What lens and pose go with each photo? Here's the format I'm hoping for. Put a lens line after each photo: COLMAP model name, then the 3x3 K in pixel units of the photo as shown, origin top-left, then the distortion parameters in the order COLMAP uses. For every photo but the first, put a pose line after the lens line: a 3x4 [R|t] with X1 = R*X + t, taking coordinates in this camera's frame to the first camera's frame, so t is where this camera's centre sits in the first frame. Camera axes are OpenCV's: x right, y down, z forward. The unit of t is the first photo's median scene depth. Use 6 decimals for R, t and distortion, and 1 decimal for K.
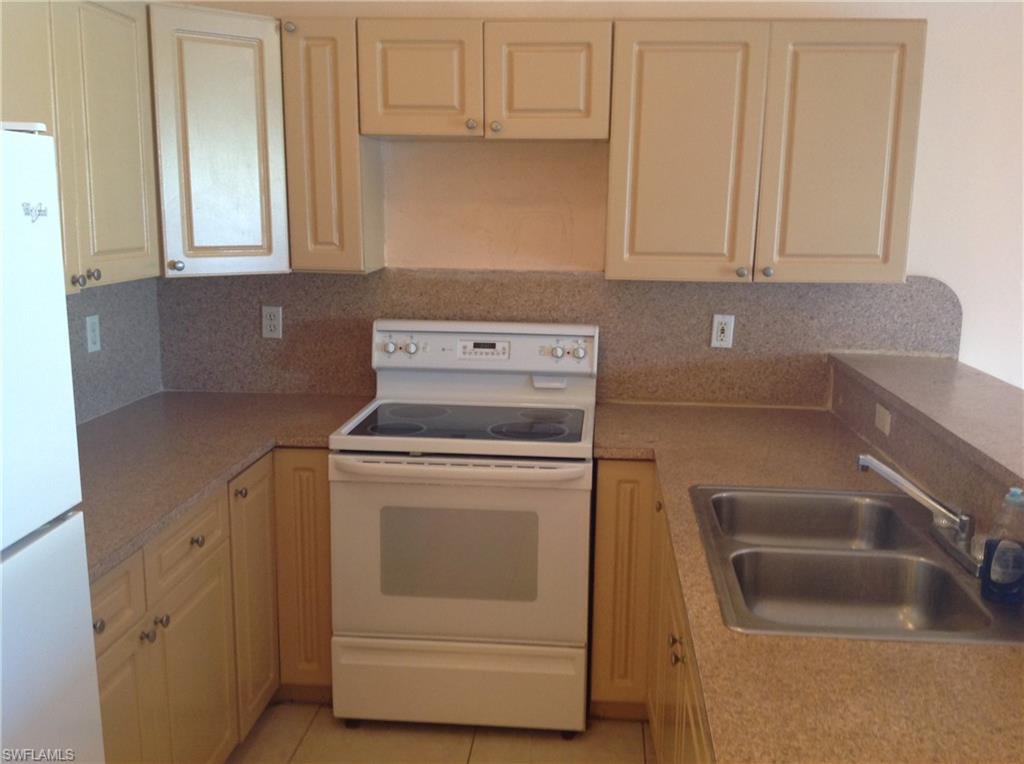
lens RADIAL K [[954.3, 0, 512.0], [0, 954.3, 382.0], [0, 0, 1]] dist [0.121271, -0.002710]
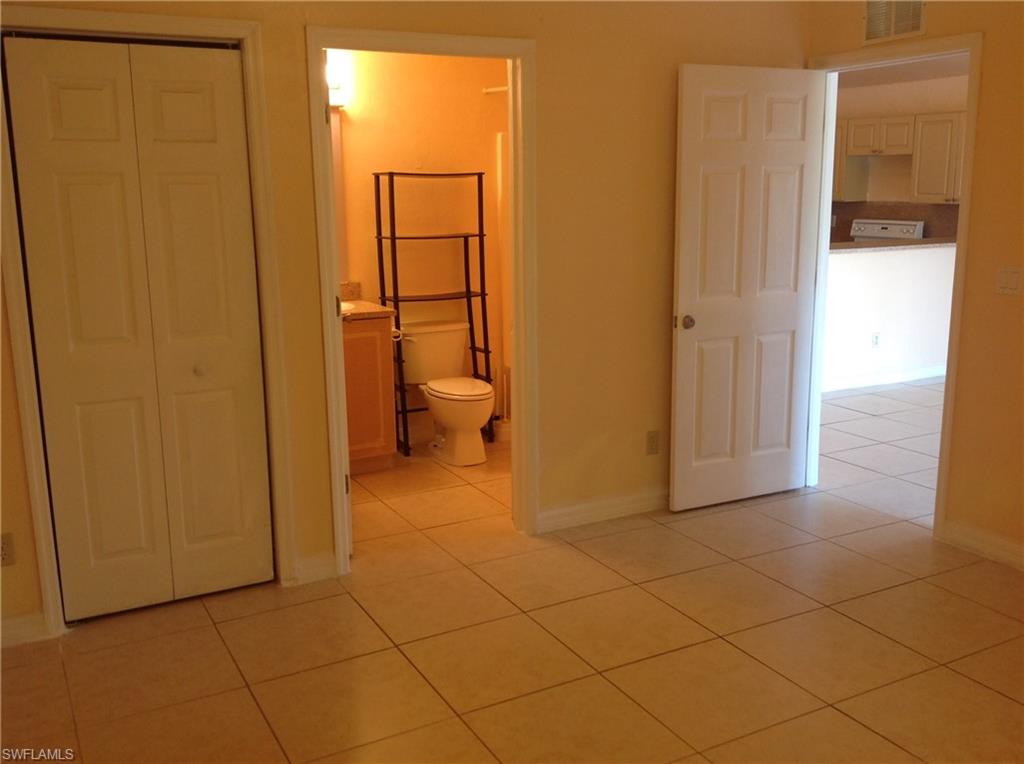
lens RADIAL K [[954.3, 0, 512.0], [0, 954.3, 382.0], [0, 0, 1]] dist [0.121271, -0.002710]
pose [[0.560252, 0.164689, -0.811785, 1.919307], [-0.149969, 0.984006, 0.096127, 0.322212], [0.814633, 0.067887, 0.575990, -1.644596]]
